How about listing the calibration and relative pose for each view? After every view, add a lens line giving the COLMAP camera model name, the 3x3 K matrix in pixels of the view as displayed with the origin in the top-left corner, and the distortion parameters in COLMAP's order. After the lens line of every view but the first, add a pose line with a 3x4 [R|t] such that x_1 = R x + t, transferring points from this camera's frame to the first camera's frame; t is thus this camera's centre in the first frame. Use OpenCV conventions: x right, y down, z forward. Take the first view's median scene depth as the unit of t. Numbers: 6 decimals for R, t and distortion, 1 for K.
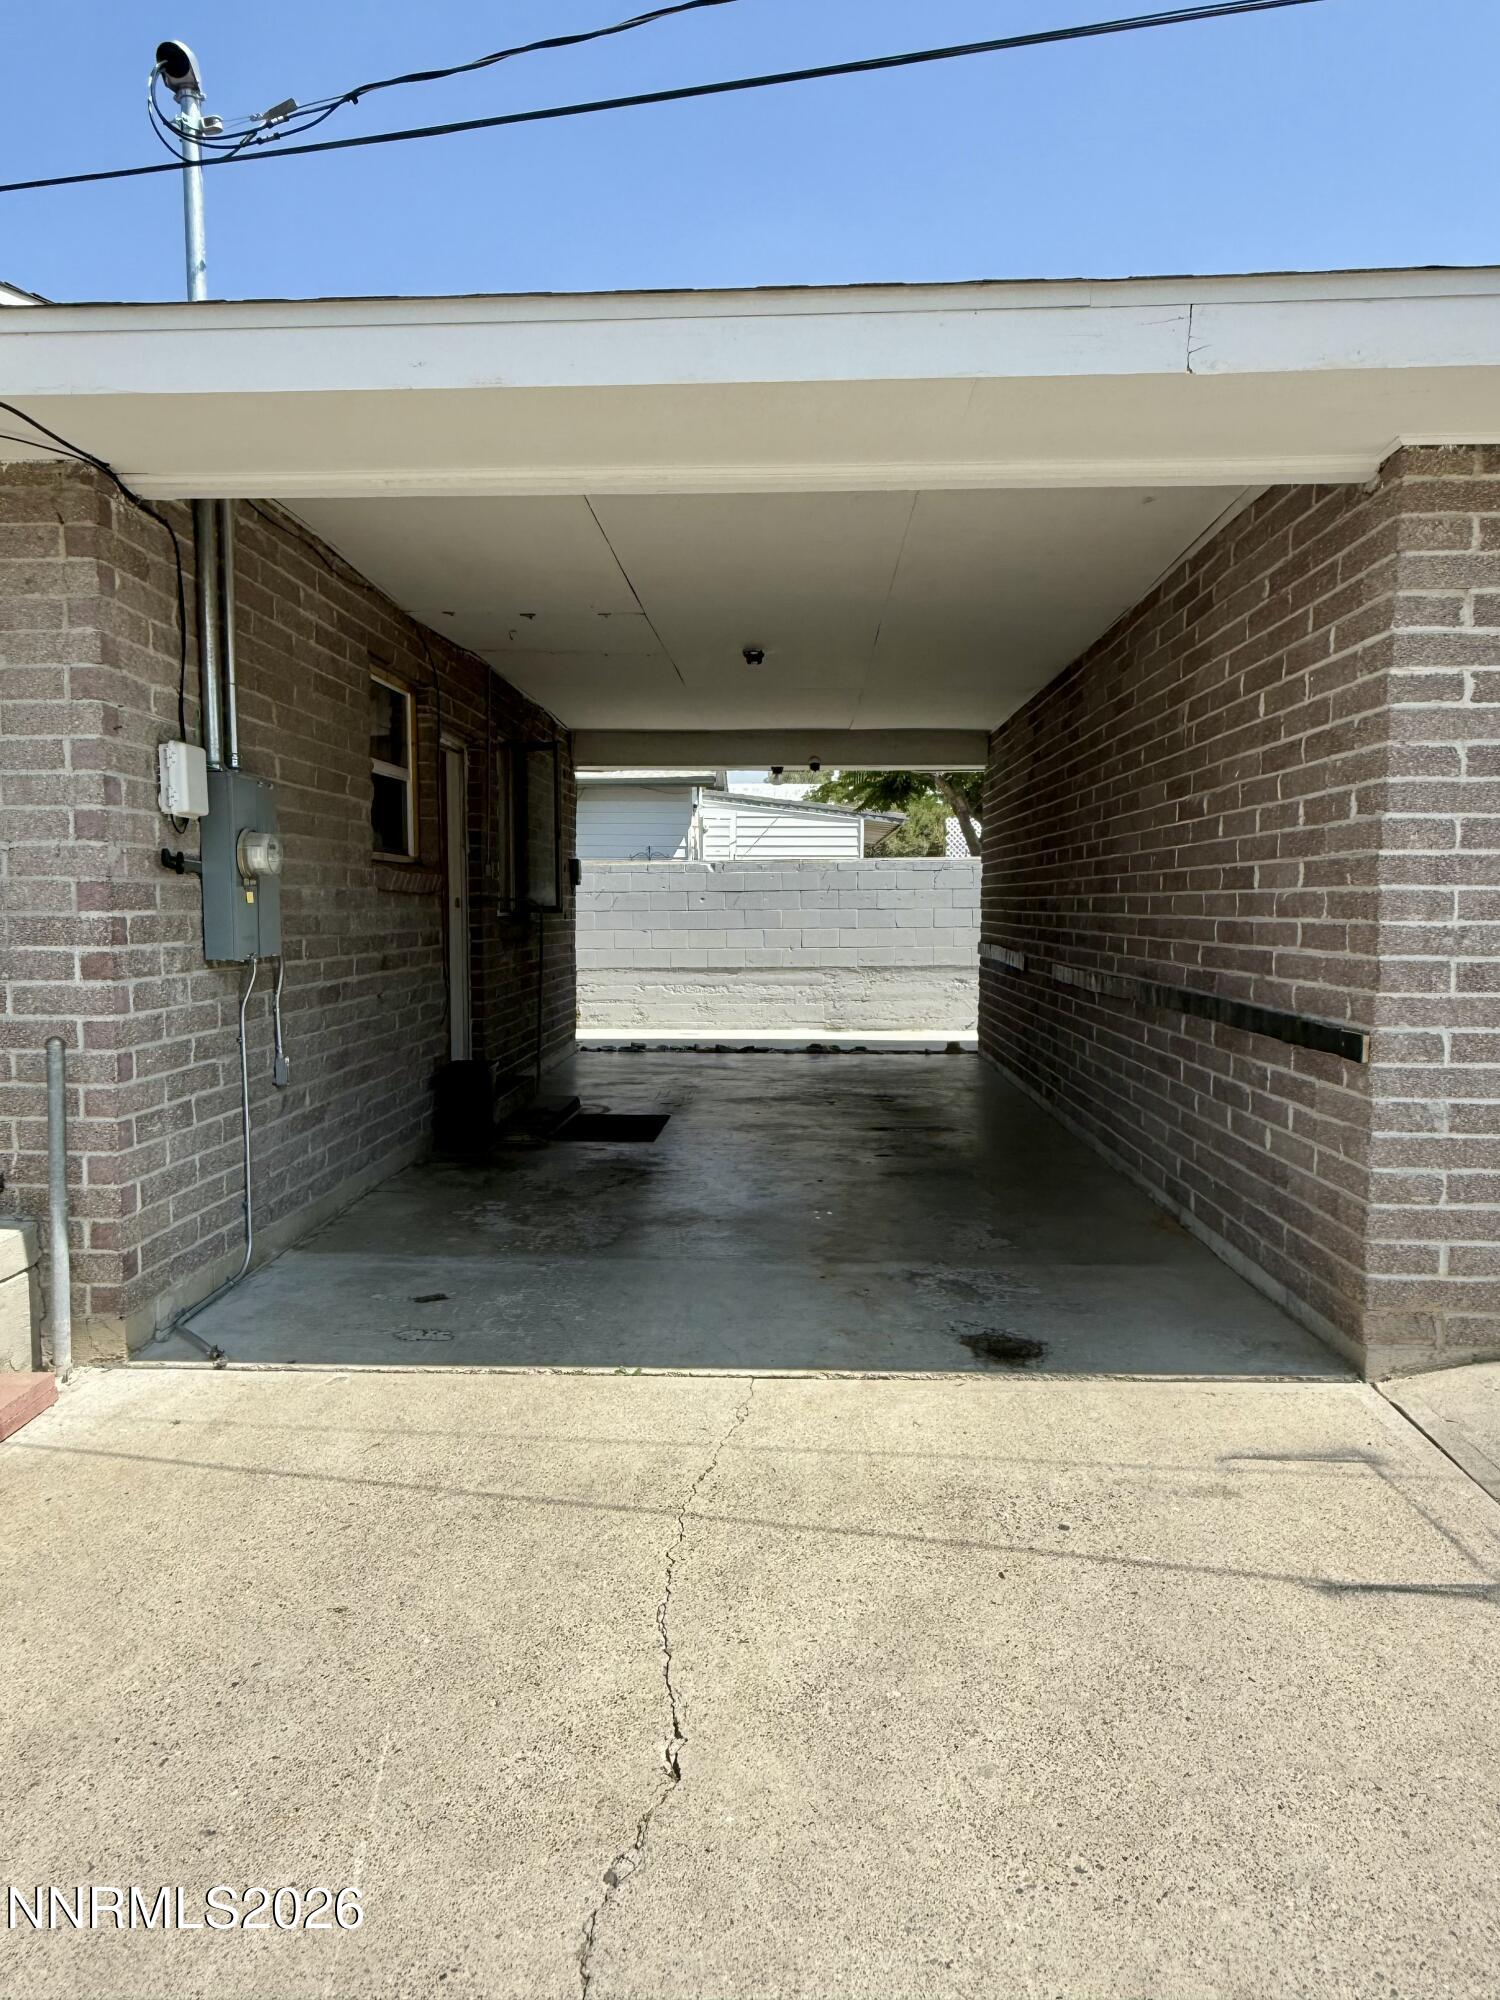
lens RADIAL K [[1298.3, 0, 738.6], [0, 1298.3, 1000.0], [0, 0, 1]] dist [-0.002491, 0.000834]
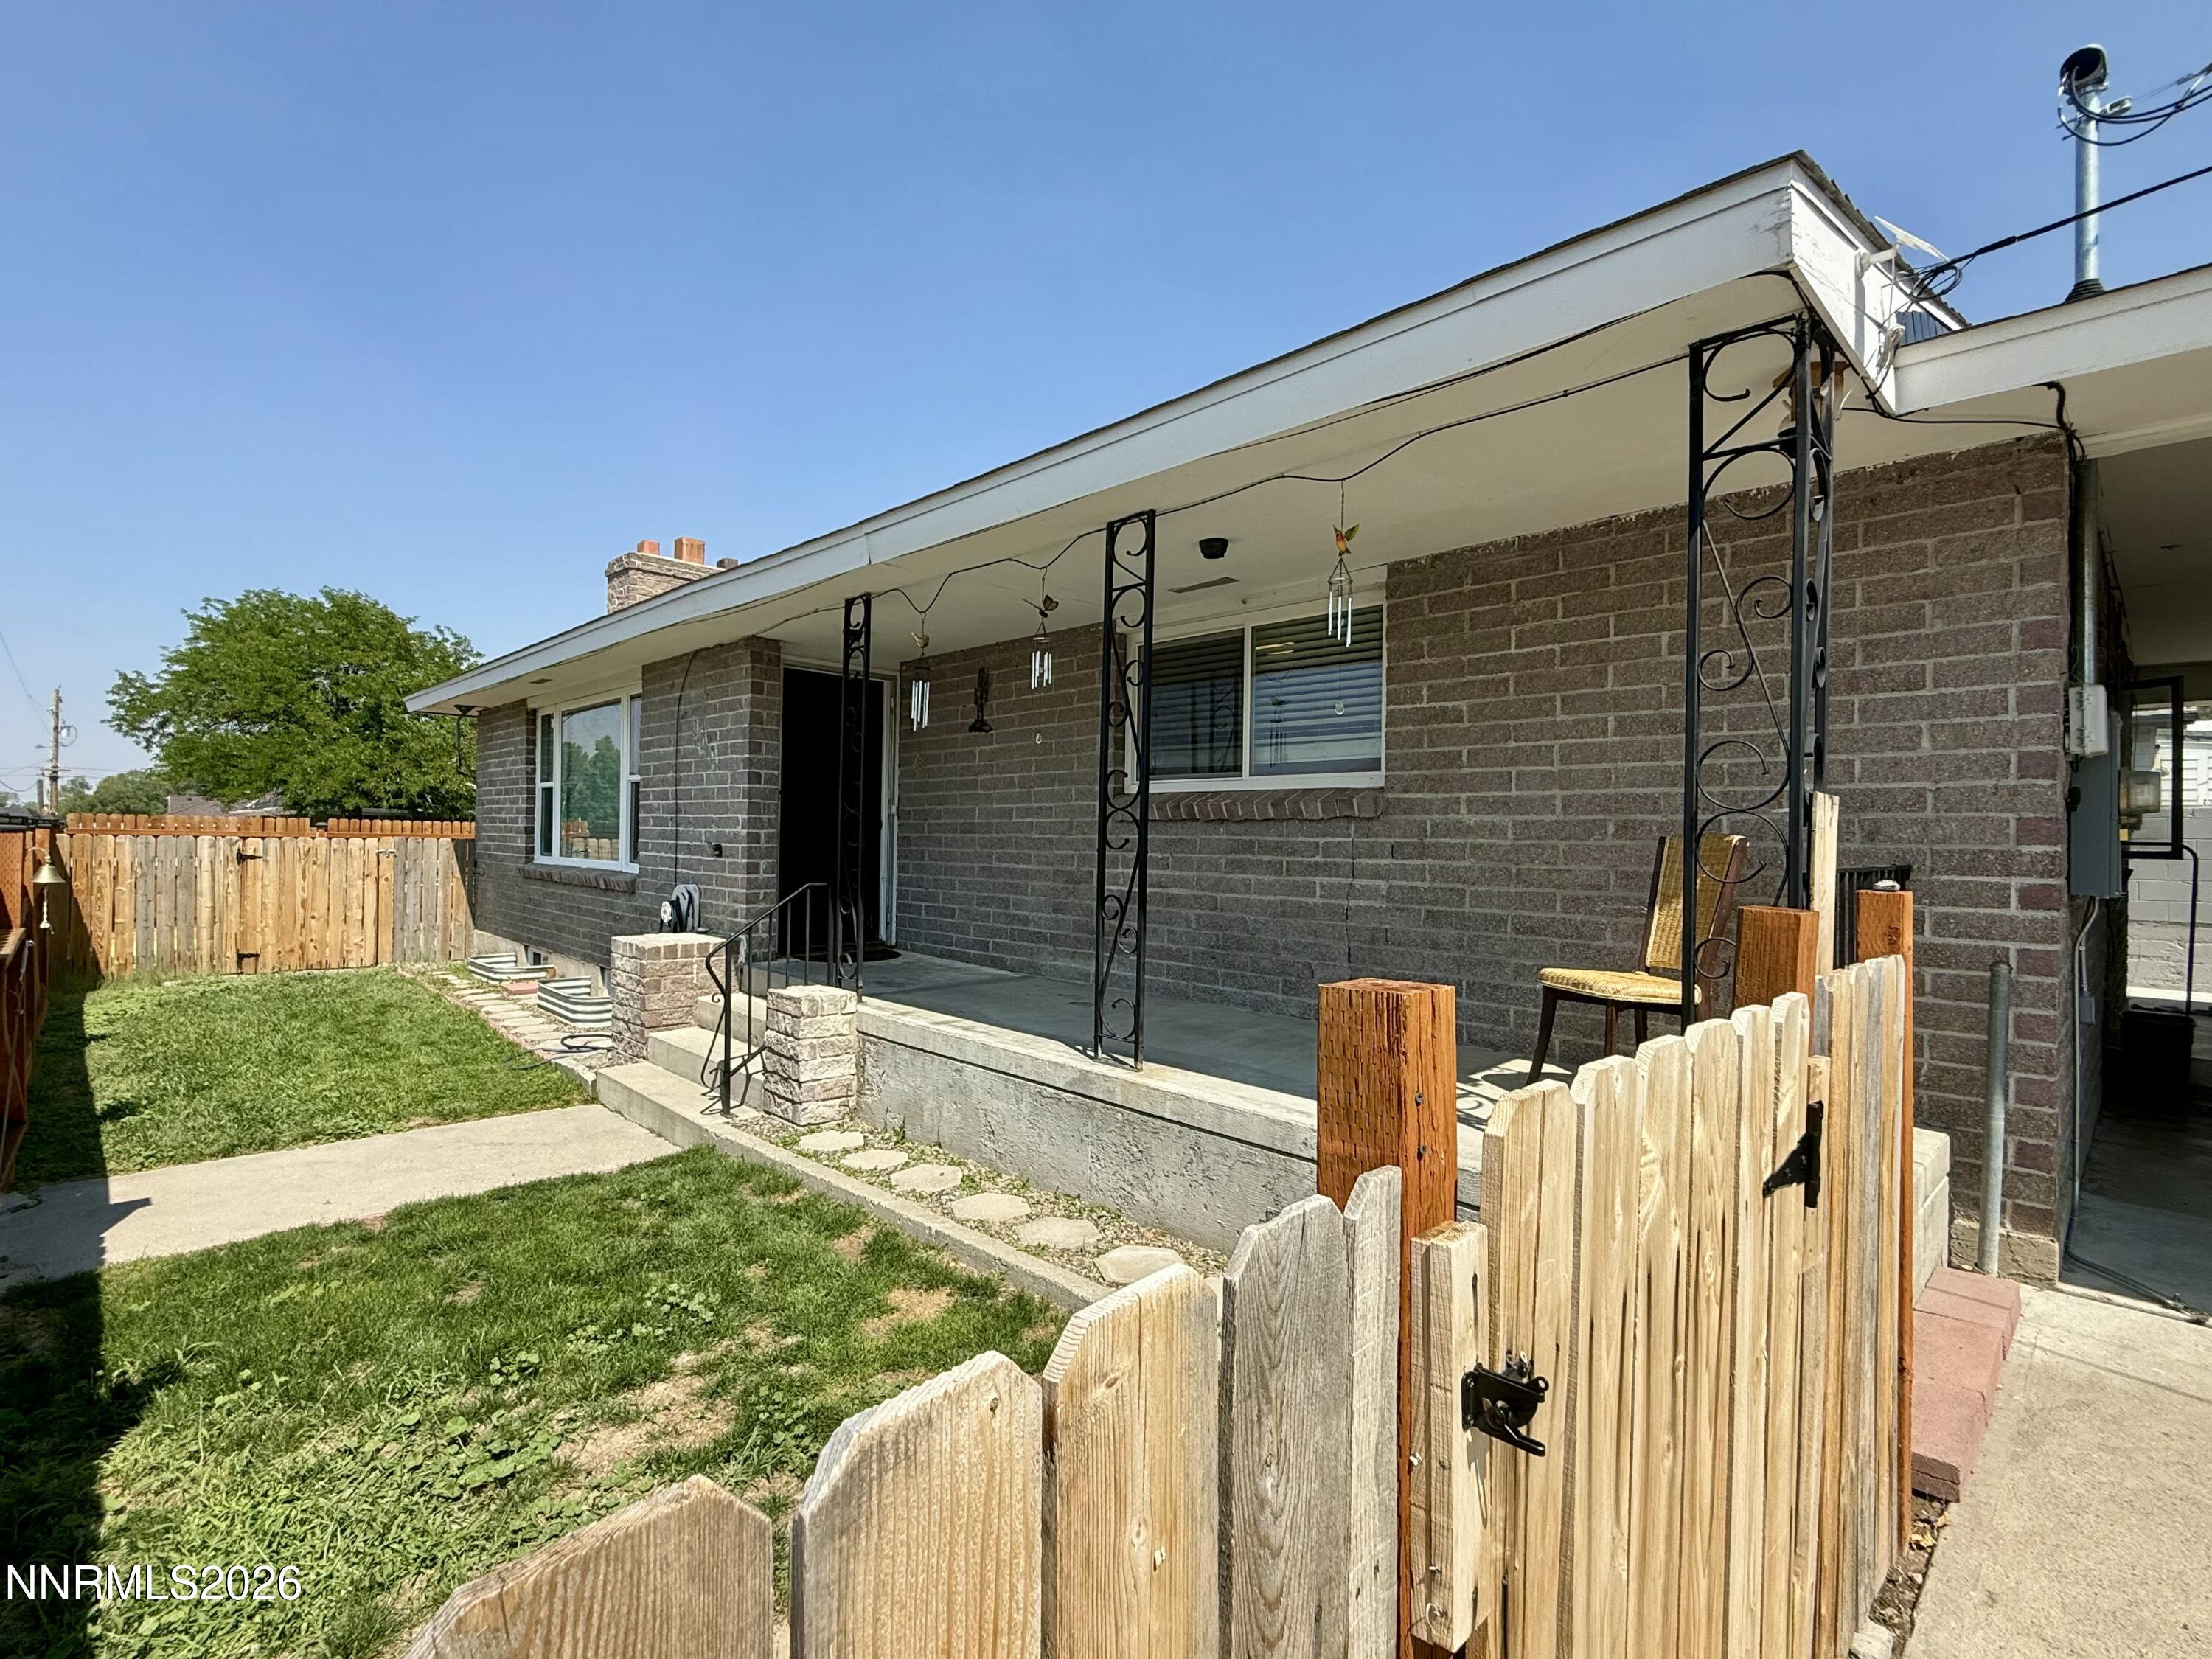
lens RADIAL K [[1035.3, 0, 1107.5], [0, 1035.3, 833.5], [0, 0, 1]] dist [-0.000842, -0.000291]
pose [[0.731886, 0.006062, -0.681400, -0.480866], [-0.065593, 0.995944, -0.061594, 0.024333], [0.678263, 0.089775, 0.729315, -0.136624]]
